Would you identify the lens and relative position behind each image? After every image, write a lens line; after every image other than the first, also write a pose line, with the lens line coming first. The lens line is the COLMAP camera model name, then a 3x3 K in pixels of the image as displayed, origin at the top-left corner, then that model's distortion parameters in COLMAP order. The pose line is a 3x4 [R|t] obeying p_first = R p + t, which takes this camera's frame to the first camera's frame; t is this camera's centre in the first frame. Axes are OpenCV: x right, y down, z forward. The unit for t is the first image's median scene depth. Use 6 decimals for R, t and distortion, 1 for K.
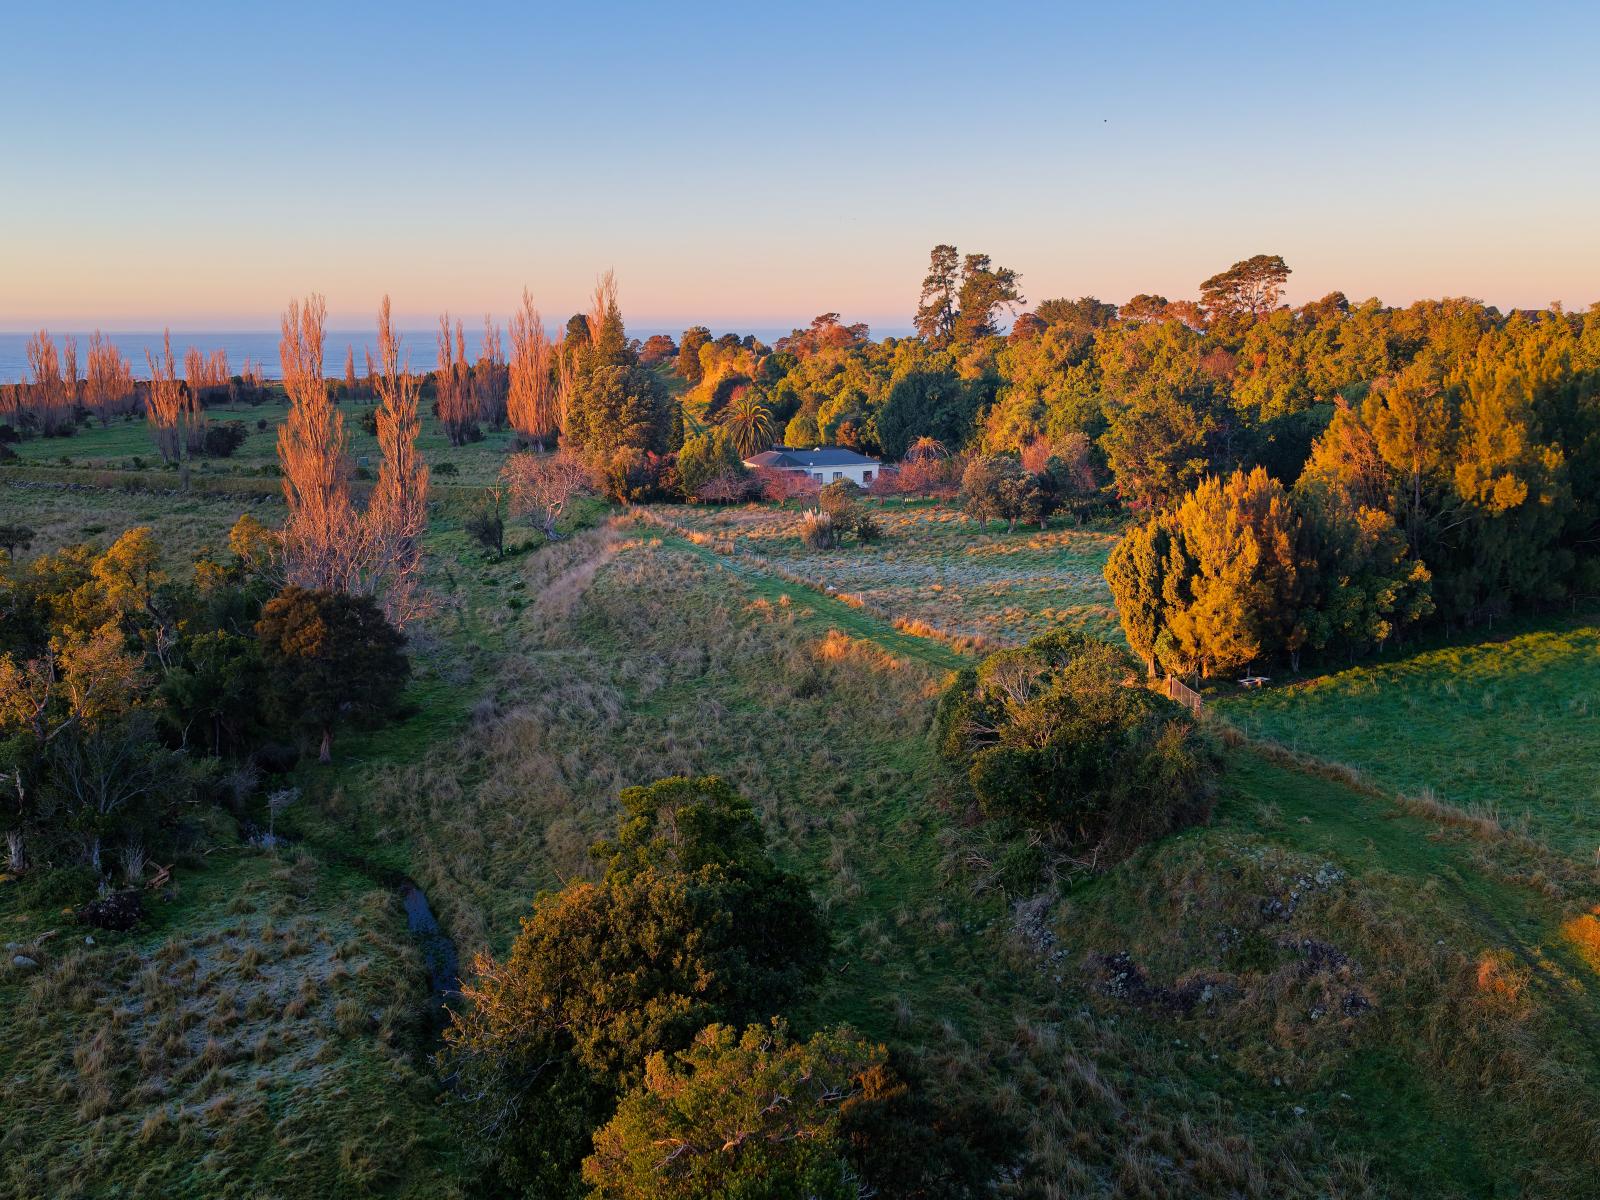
lens RADIAL K [[1466.8, 0, 800.0], [0, 1466.8, 600.0], [0, 0, 1]] dist [-0.001845, -0.006958]
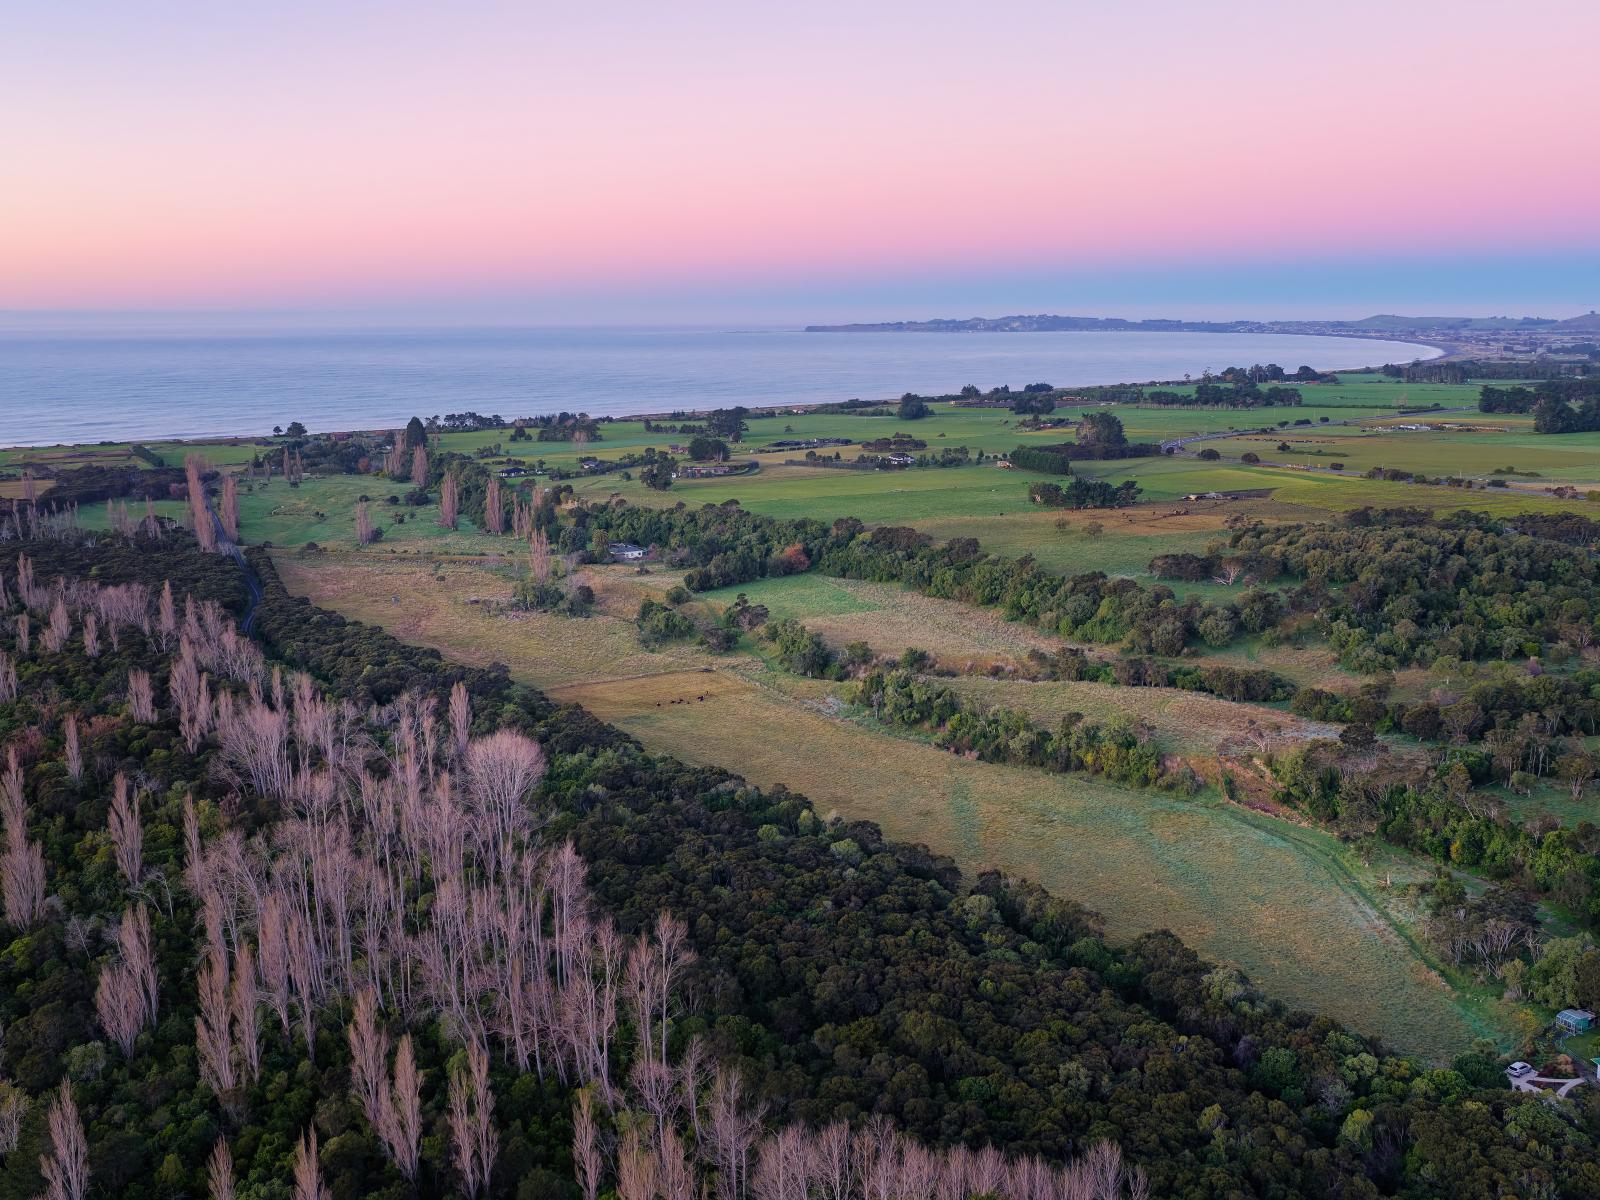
lens RADIAL K [[1466.8, 0, 800.0], [0, 1466.8, 600.0], [0, 0, 1]] dist [-0.001845, -0.006958]
pose [[0.977516, -0.040300, 0.206973, -0.455183], [0.039144, 0.999187, 0.009679, 0.022744], [-0.207195, -0.001359, 0.978299, -3.784665]]
